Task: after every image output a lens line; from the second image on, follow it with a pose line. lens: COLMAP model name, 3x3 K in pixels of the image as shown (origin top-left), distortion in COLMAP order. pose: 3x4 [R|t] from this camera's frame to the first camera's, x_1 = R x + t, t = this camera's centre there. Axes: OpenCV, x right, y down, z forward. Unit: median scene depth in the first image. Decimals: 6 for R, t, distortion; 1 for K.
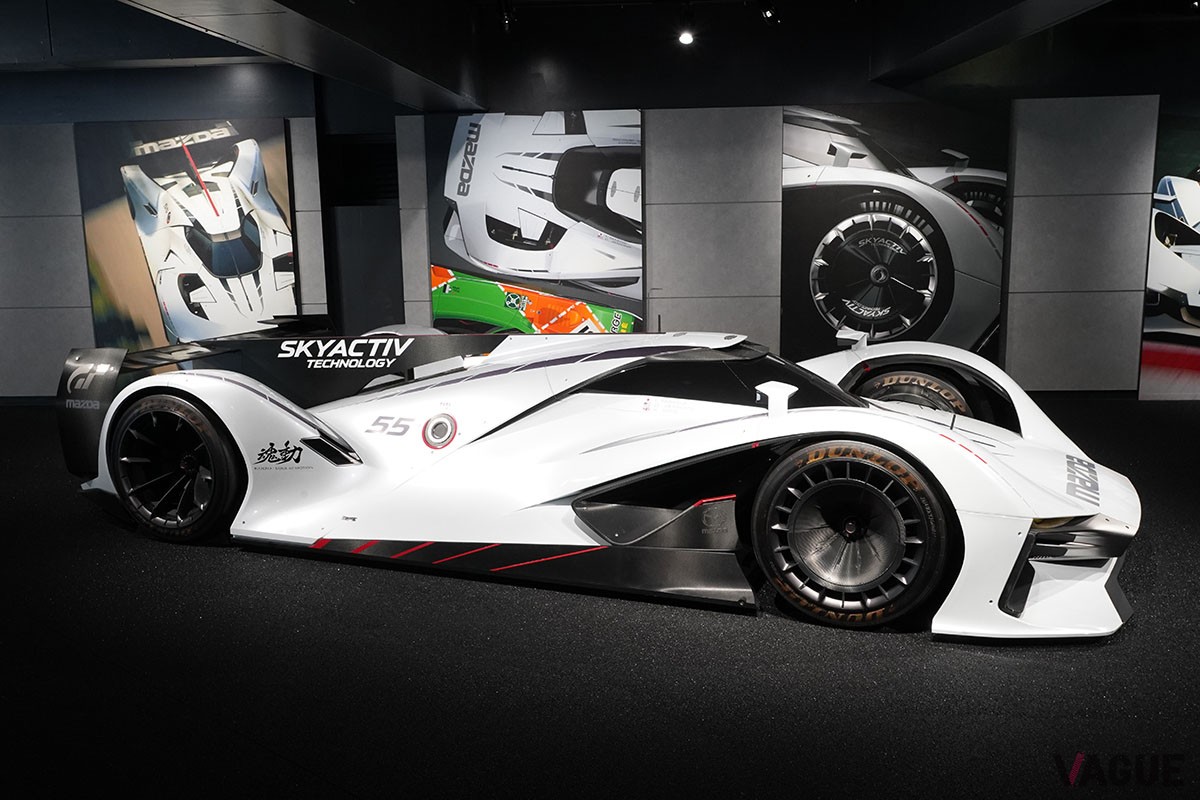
lens RADIAL K [[1067.8, 0, 600.0], [0, 1067.8, 400.0], [0, 0, 1]] dist [-0.012486, -0.004565]
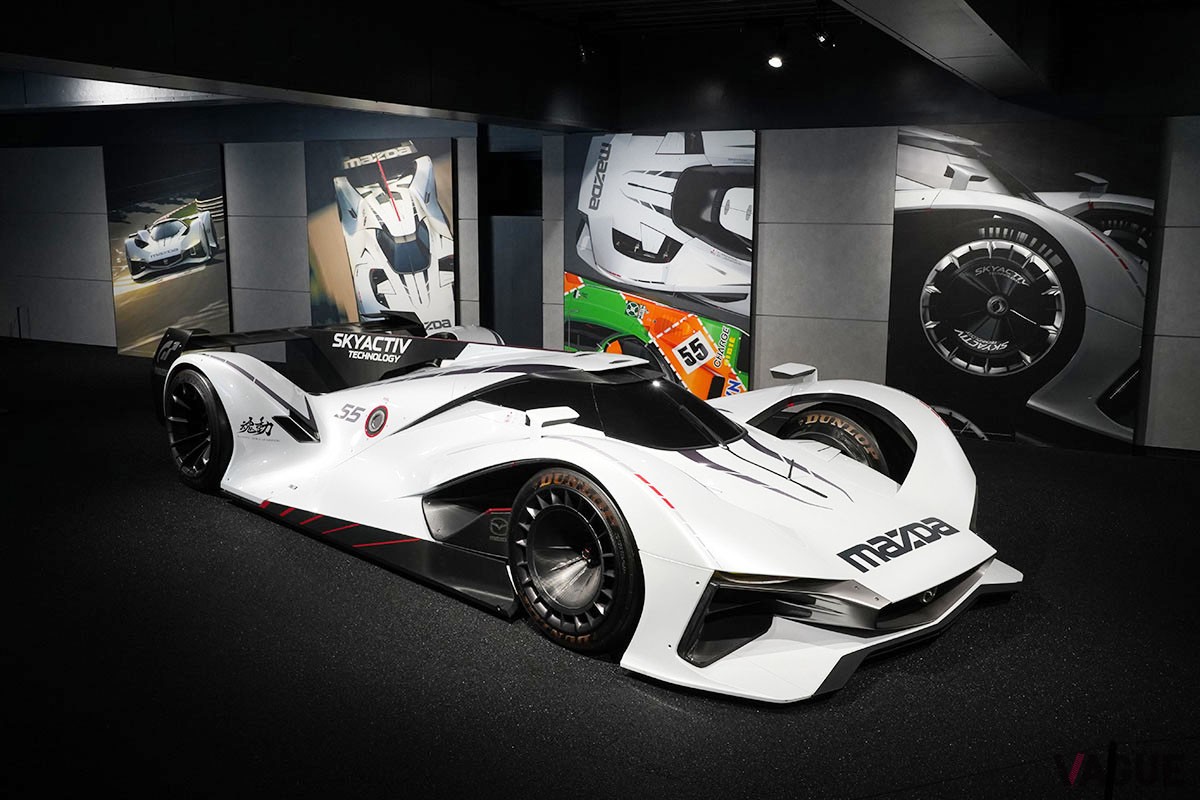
lens RADIAL K [[1050.1, 0, 597.4], [0, 1050.1, 373.1], [0, 0, 1]] dist [-0.004134, 0.001550]
pose [[0.919707, 0.086039, -0.383062, 0.297871], [-0.092852, 0.995680, 0.000707, -0.027620], [0.381468, 0.034918, 0.923722, 0.024255]]
